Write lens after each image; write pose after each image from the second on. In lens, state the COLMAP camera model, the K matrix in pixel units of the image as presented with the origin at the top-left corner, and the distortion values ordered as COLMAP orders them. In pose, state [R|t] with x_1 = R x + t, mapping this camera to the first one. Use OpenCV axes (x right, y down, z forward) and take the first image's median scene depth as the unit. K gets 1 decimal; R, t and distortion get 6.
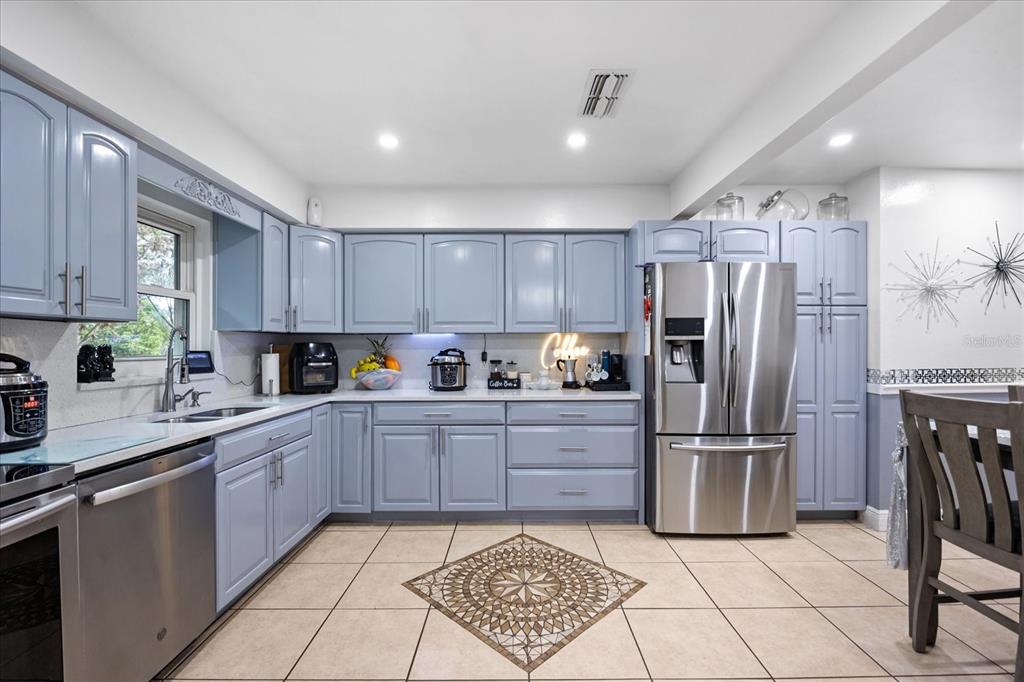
lens RADIAL K [[453.4, 0, 512.0], [0, 453.4, 341.0], [0, 0, 1]] dist [0.001974, 0.000099]
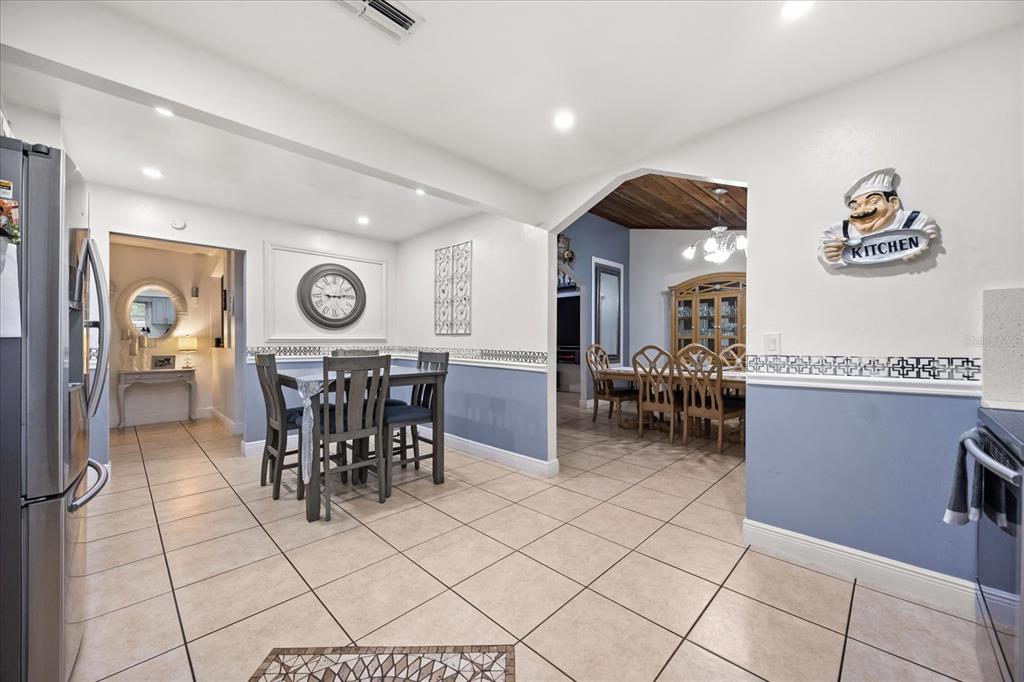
lens RADIAL K [[387.9, 0, 518.4], [0, 387.9, 339.9], [0, 0, 1]] dist [0.000826, 0.000016]
pose [[-0.724225, 0.005199, 0.689544, -0.446257], [-0.003625, 0.999929, -0.011348, 0.050662], [-0.689554, -0.010718, -0.724155, 1.277052]]
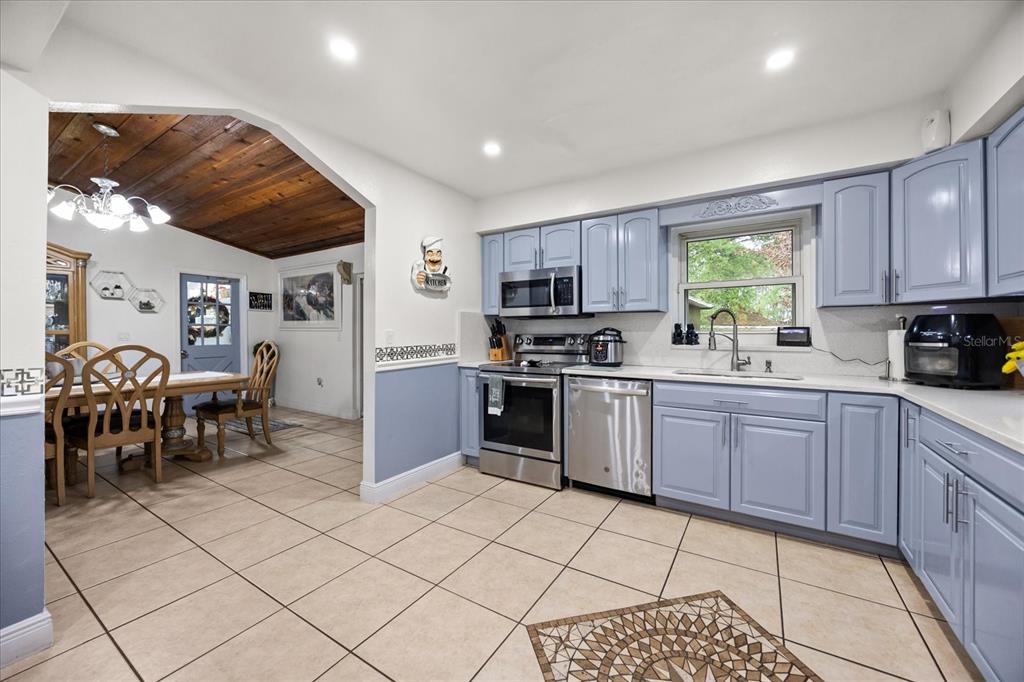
lens RADIAL K [[387.9, 0, 518.4], [0, 387.9, 339.9], [0, 0, 1]] dist [0.000826, 0.000016]
pose [[-0.521344, 0.015494, -0.853206, 0.635325], [0.012741, 0.999865, 0.010372, 0.043782], [0.853252, -0.005463, -0.521471, 1.148309]]
